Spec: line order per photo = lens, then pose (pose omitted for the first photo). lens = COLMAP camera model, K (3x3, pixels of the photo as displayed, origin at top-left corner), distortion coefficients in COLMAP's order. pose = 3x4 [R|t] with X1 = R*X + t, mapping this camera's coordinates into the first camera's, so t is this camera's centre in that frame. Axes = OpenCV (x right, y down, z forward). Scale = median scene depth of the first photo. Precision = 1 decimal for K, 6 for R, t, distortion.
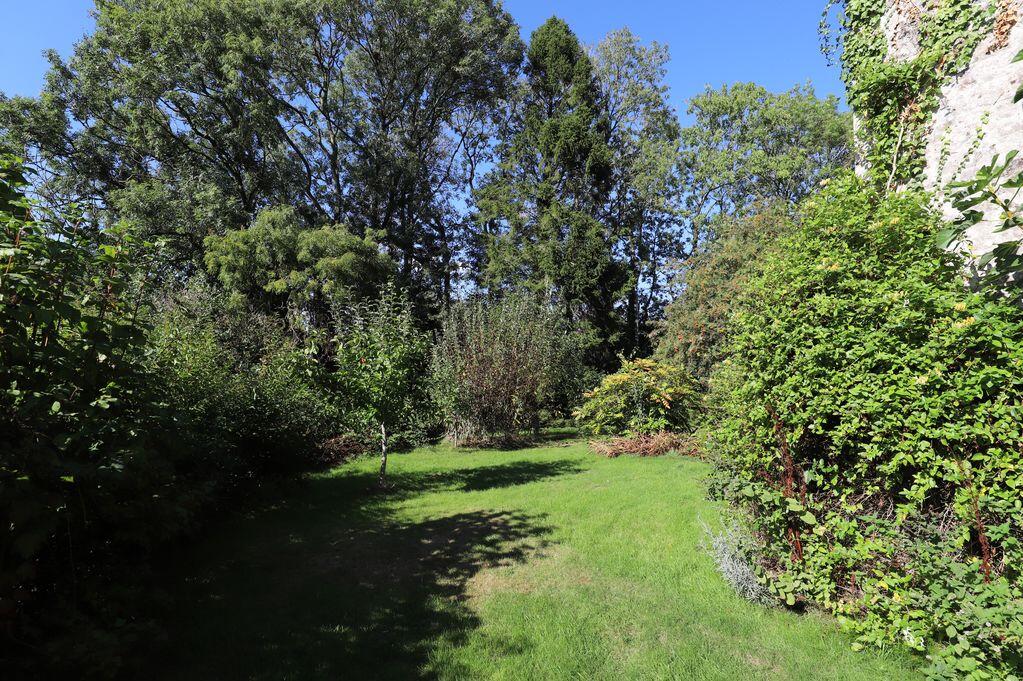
lens RADIAL K [[486.0, 0, 511.5], [0, 486.0, 340.5], [0, 0, 1]] dist [0.000002, -0.000497]
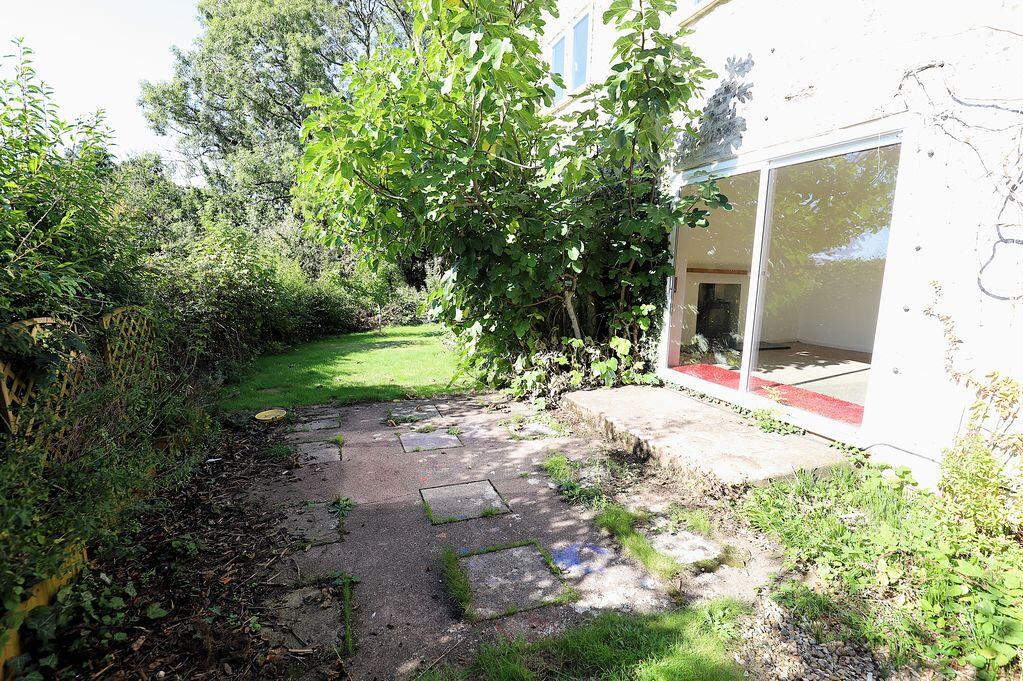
lens RADIAL K [[486.0, 0, 511.5], [0, 486.0, 340.5], [0, 0, 1]] dist [0.000002, -0.000497]
pose [[0.986245, 0.009531, -0.165013, 0.282055], [0.024478, 0.978905, 0.202846, -0.036679], [0.163465, -0.204095, 0.965207, -0.414599]]
